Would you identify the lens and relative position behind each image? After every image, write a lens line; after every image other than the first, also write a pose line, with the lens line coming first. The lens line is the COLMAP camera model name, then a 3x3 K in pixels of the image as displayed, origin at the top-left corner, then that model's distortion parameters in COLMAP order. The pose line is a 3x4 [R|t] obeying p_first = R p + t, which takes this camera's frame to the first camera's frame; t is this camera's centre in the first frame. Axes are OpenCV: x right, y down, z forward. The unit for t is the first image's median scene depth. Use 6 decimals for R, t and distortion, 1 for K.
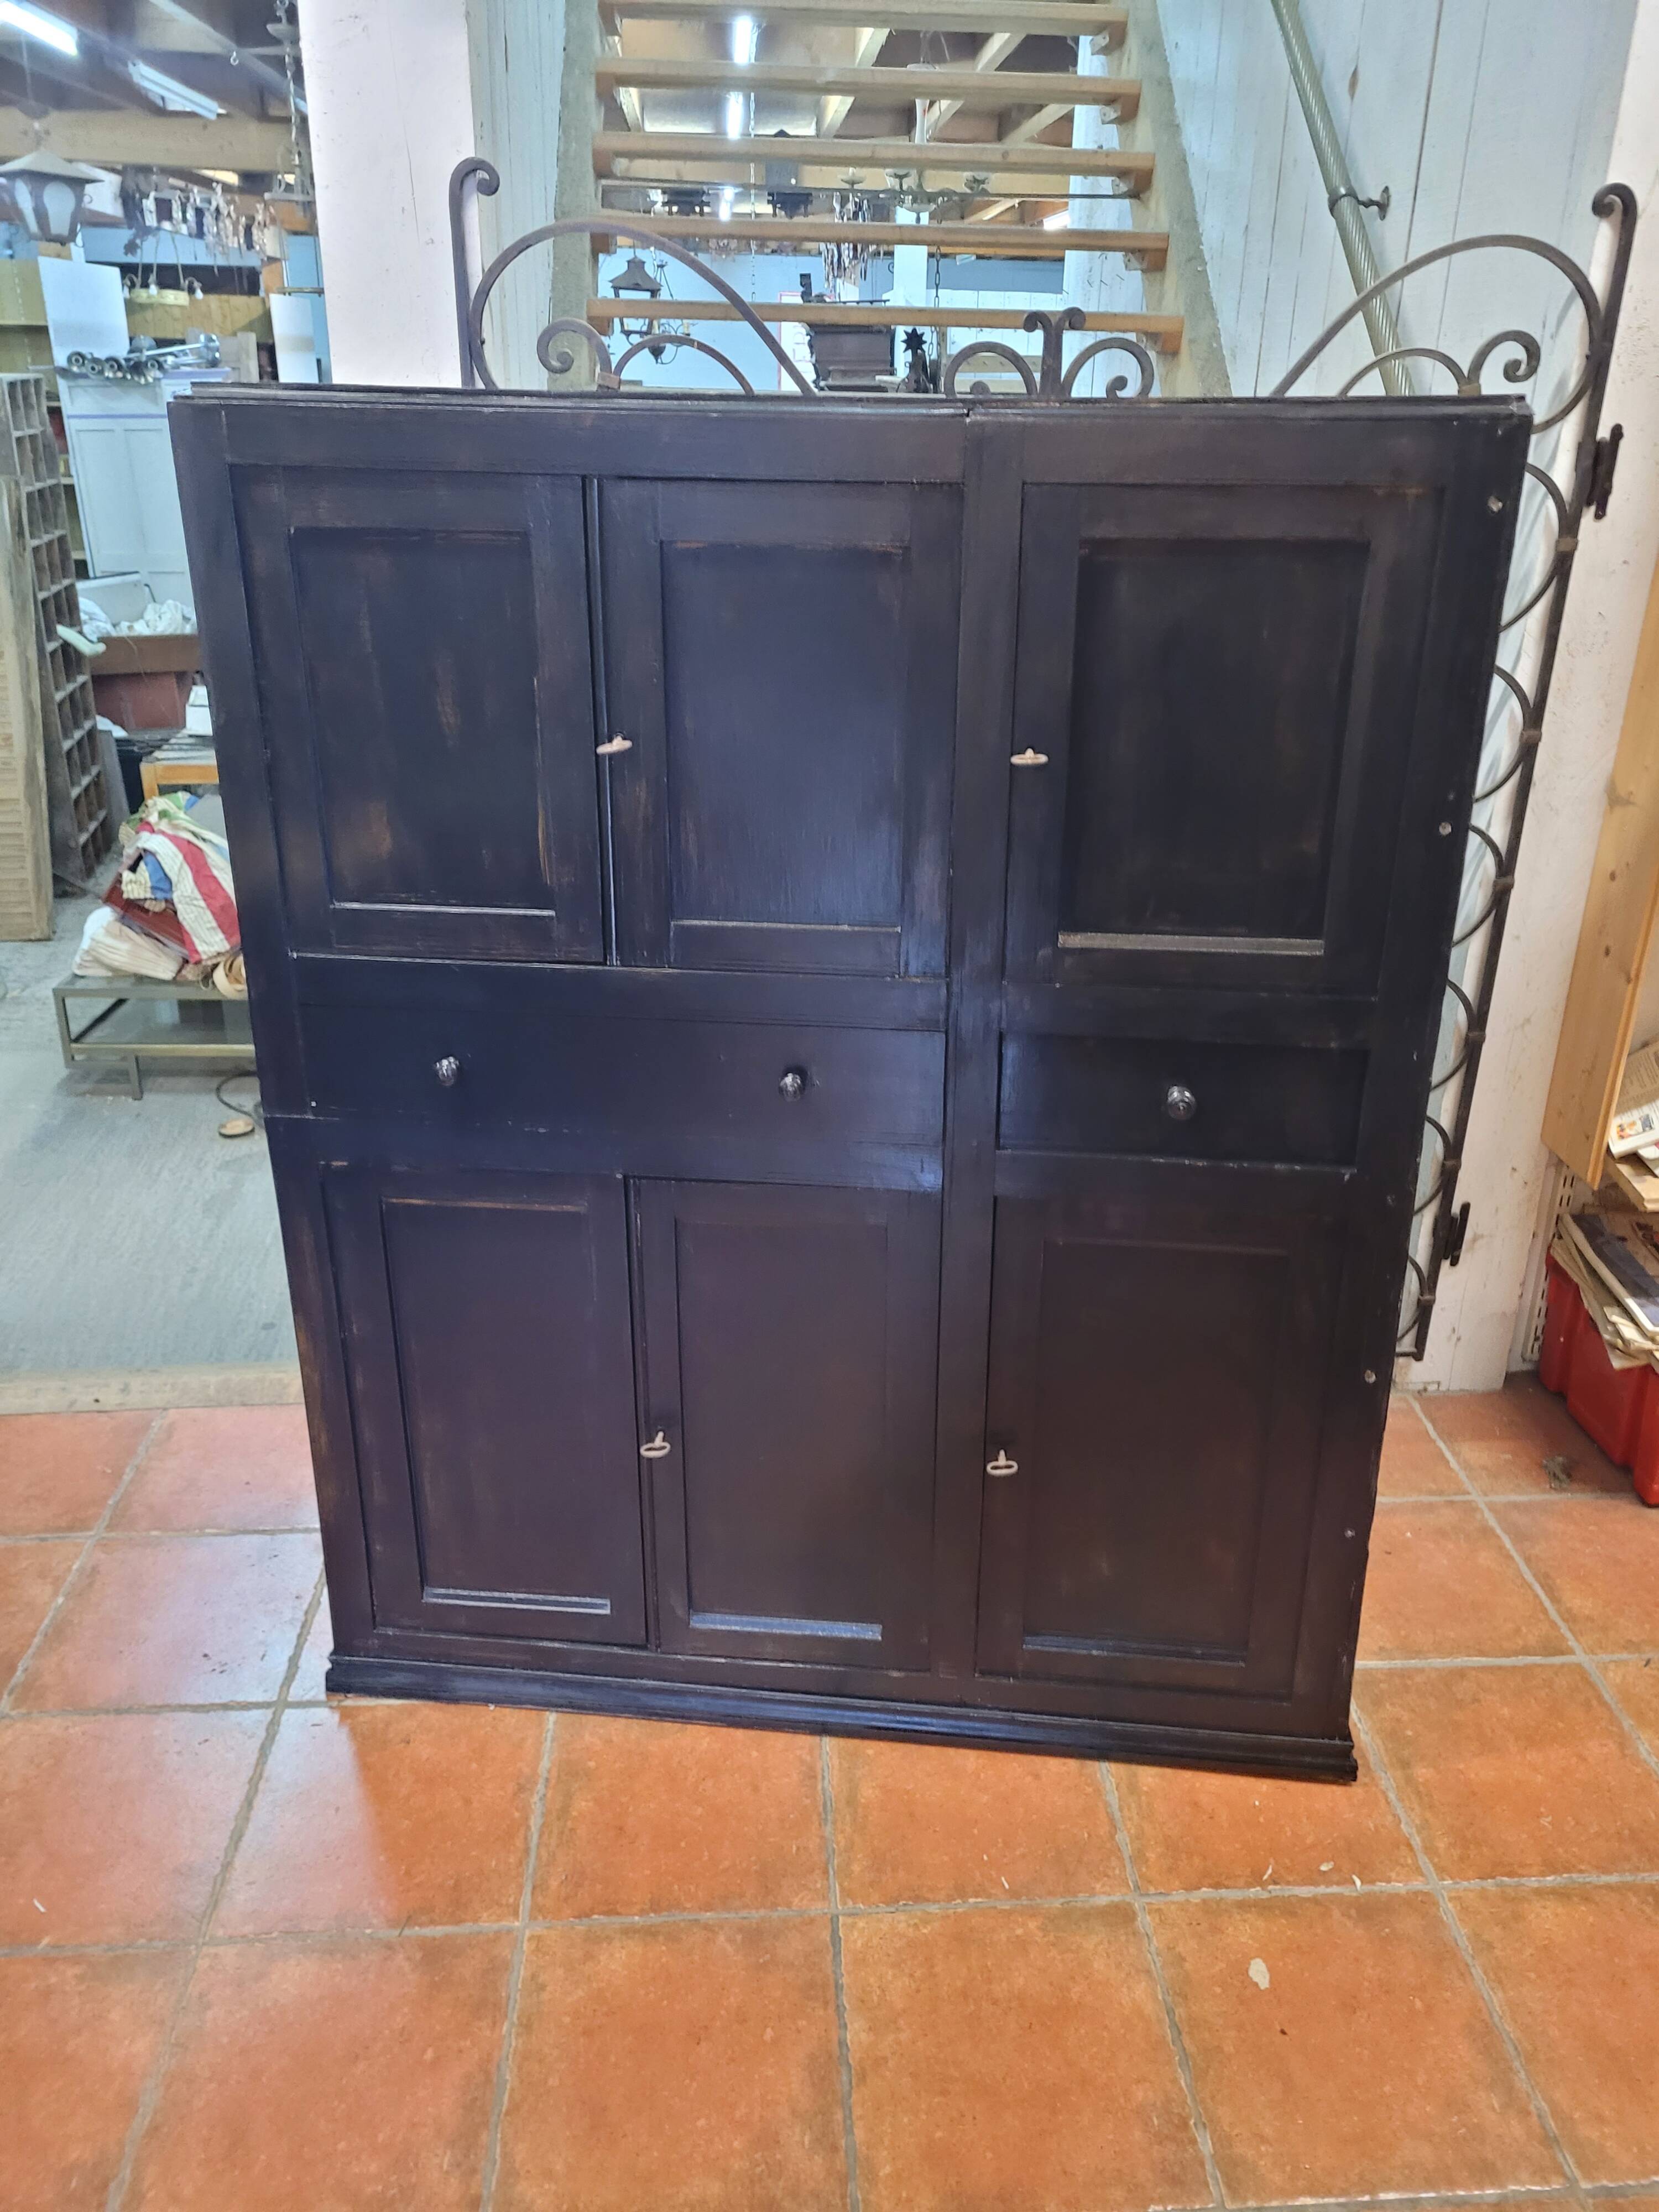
lens RADIAL K [[1659.8, 0, 861.4], [0, 1659.8, 1052.2], [0, 0, 1]] dist [0.060317, -0.050381]
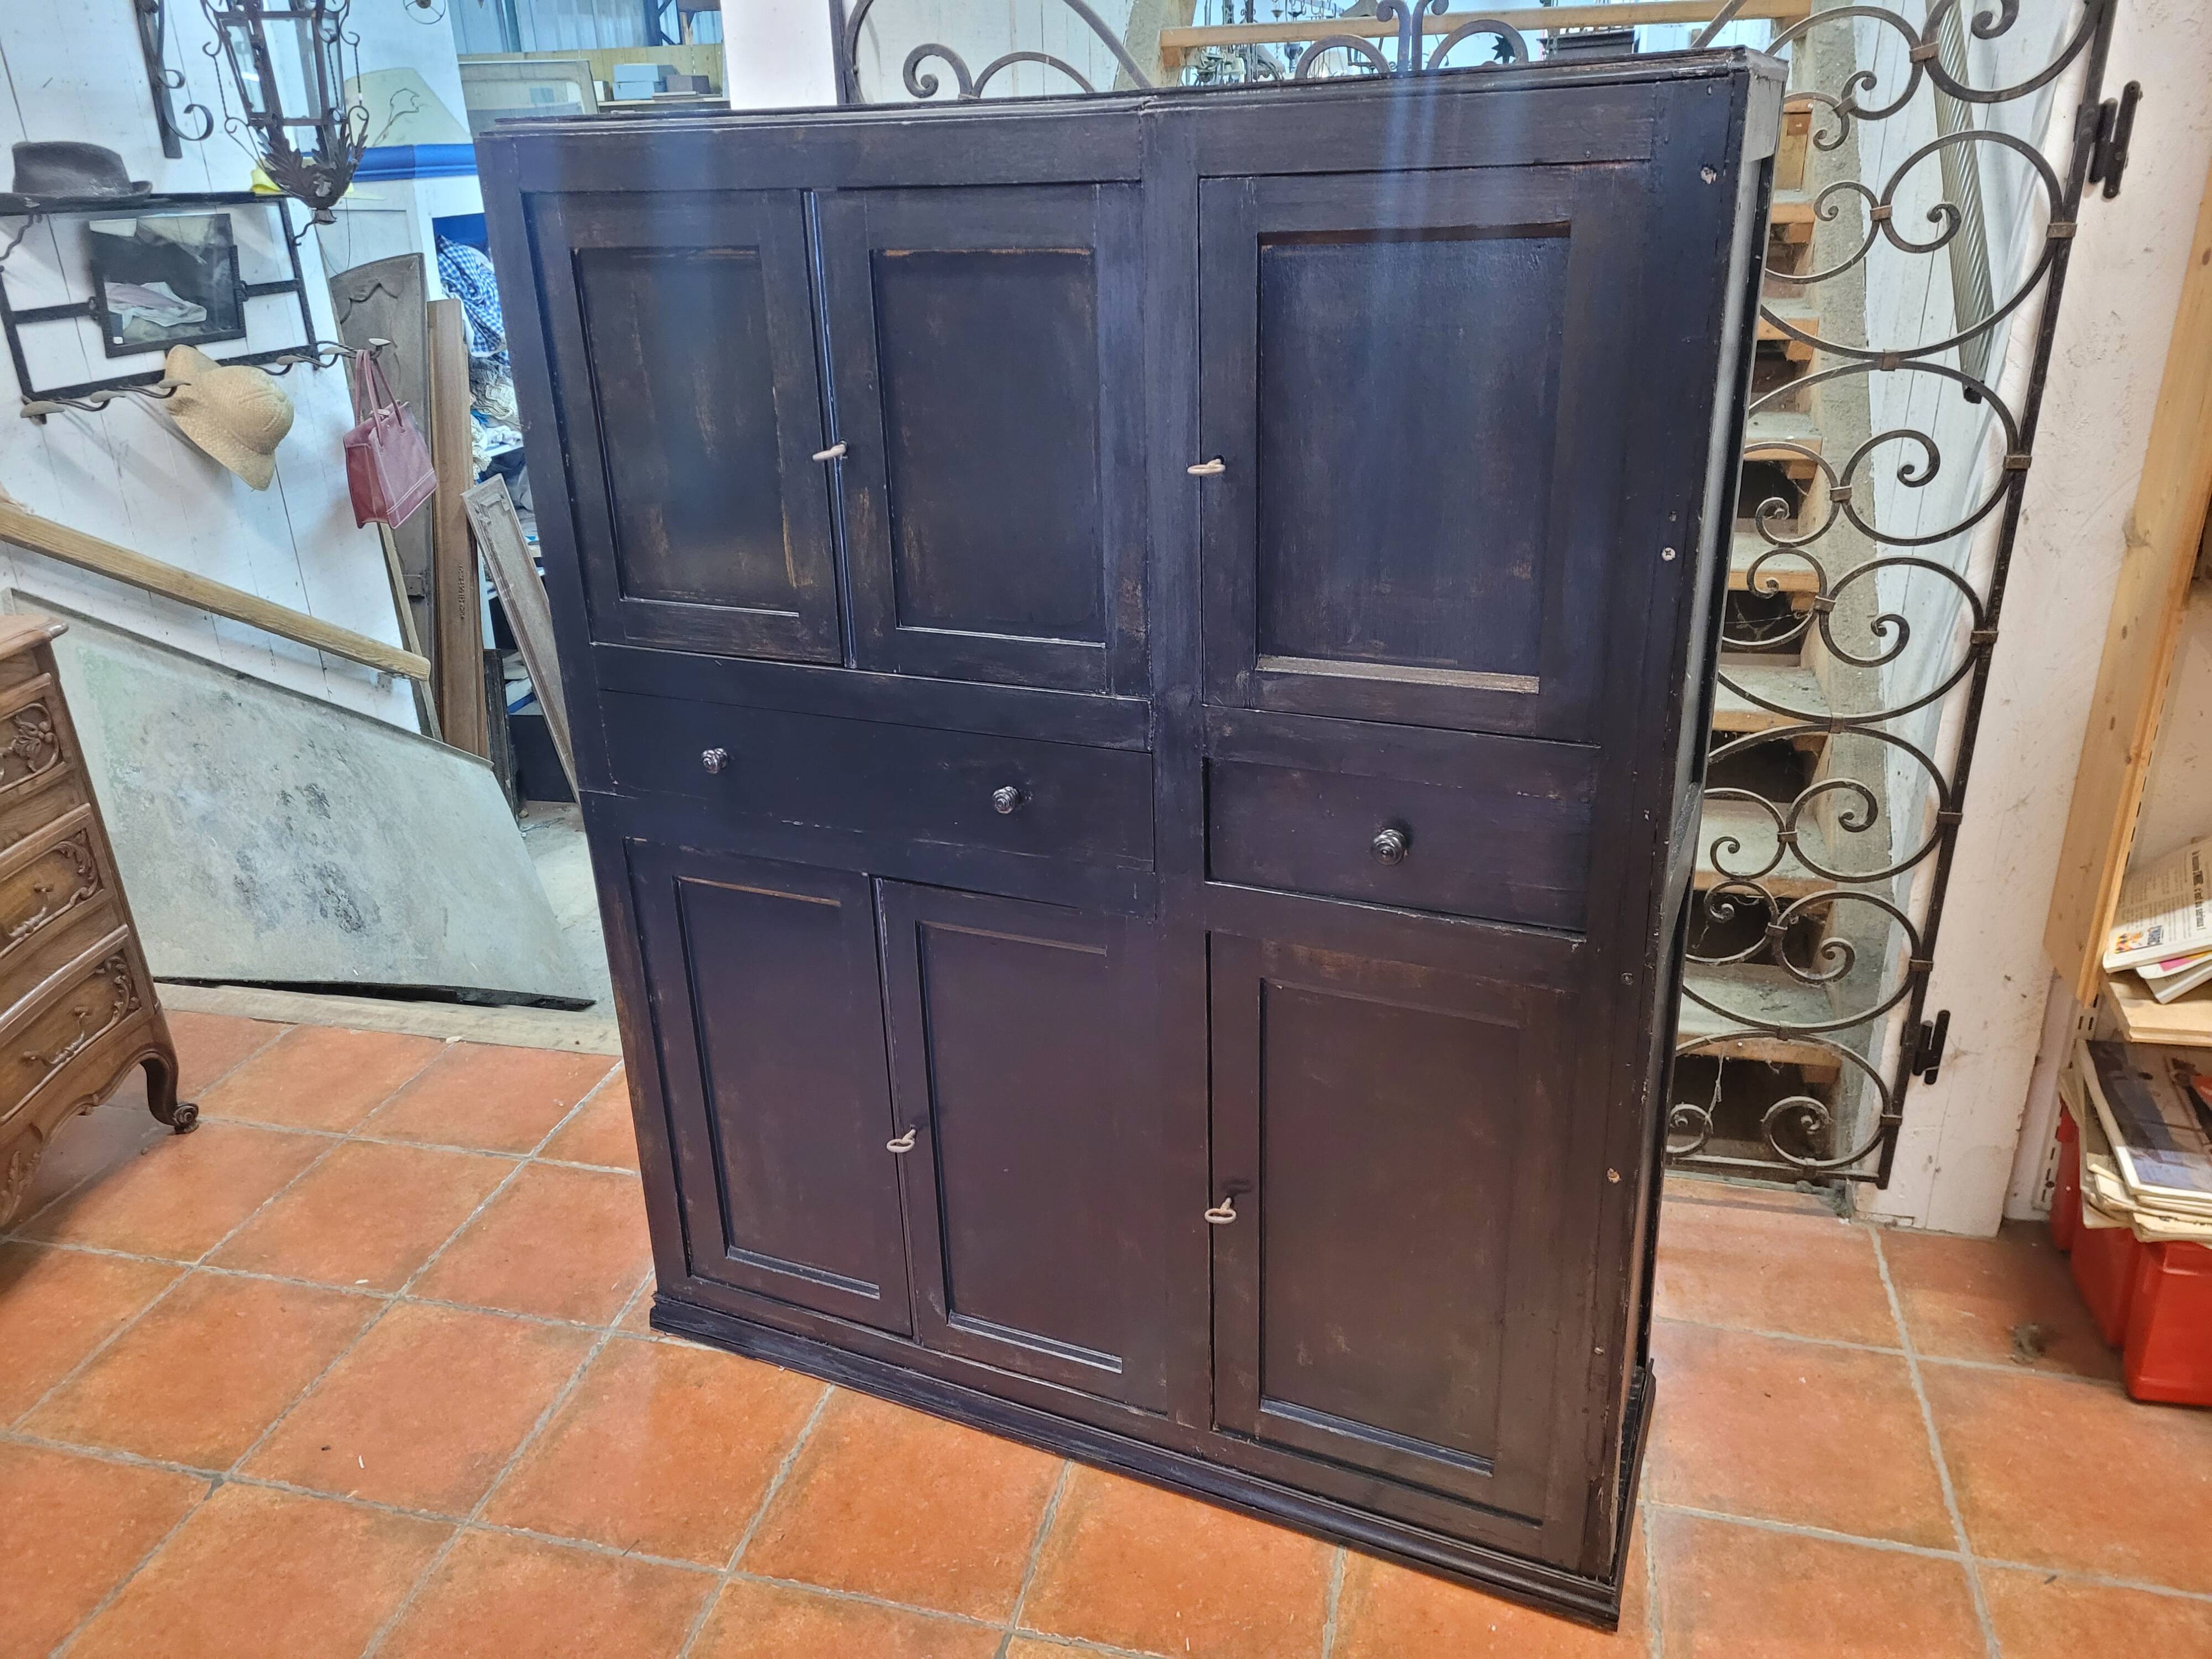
lens RADIAL K [[1659.8, 0, 1073.6], [0, 1659.8, 795.6], [0, 0, 1]] dist [0.060317, -0.050381]
pose [[0.944150, 0.074579, -0.320966, 0.270982], [-0.073652, 0.997170, 0.015049, 0.000494], [0.321180, 0.009432, 0.946971, 0.058453]]
